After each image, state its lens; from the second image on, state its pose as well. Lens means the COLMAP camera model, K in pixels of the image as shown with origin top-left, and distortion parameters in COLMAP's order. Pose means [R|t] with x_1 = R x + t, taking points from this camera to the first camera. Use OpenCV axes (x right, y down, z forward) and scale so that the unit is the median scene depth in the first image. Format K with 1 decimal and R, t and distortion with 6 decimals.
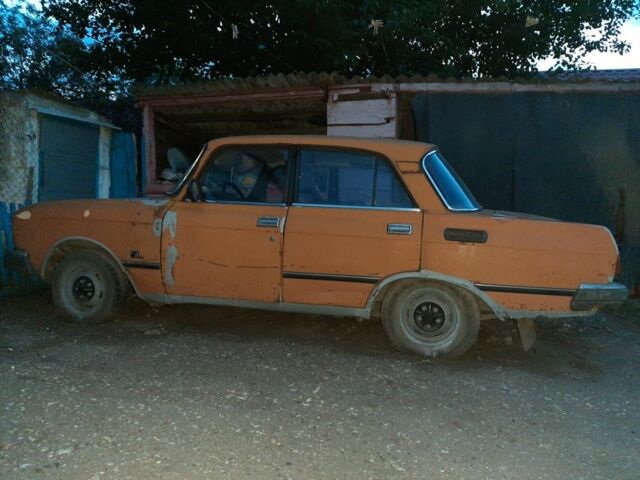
lens RADIAL K [[511.5, 0, 320.0], [0, 511.5, 240.0], [0, 0, 1]] dist [0.098131, -0.173281]
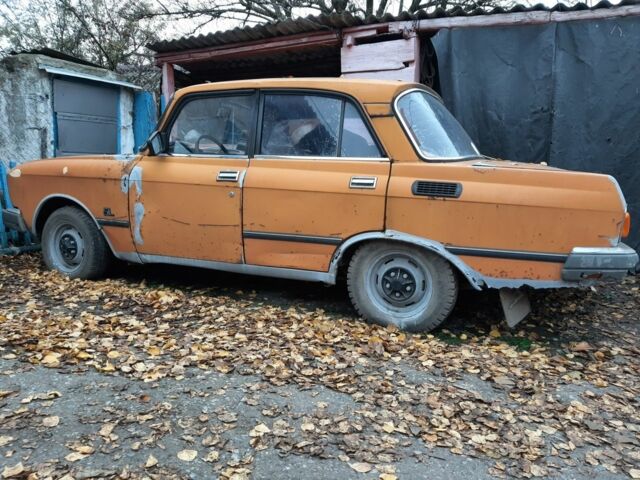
lens RADIAL K [[511.5, 0, 320.0], [0, 511.5, 240.0], [0, 0, 1]] dist [0.098131, -0.173281]
pose [[0.983987, 0.012087, -0.177828, 0.224435], [-0.000616, 0.997923, 0.064420, 0.018797], [0.178237, -0.063279, 0.981951, 0.122696]]
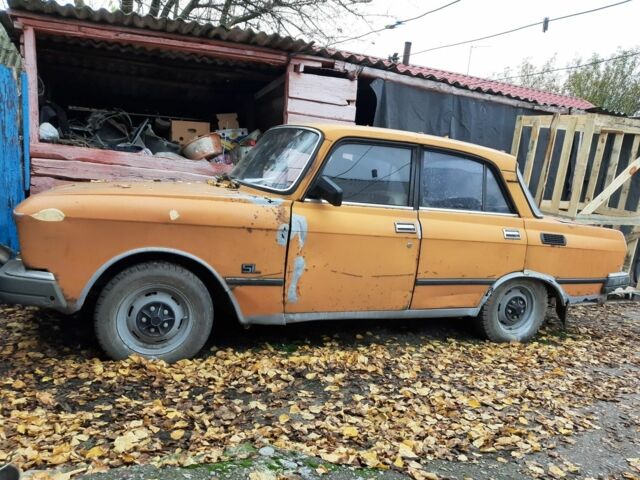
lens RADIAL K [[511.5, 0, 320.0], [0, 511.5, 240.0], [0, 0, 1]] dist [0.098131, -0.173281]
pose [[0.792359, -0.040682, 0.608697, -0.799902], [-0.026429, 0.994548, 0.100874, -0.103900], [-0.609482, -0.096016, 0.786964, 0.354124]]
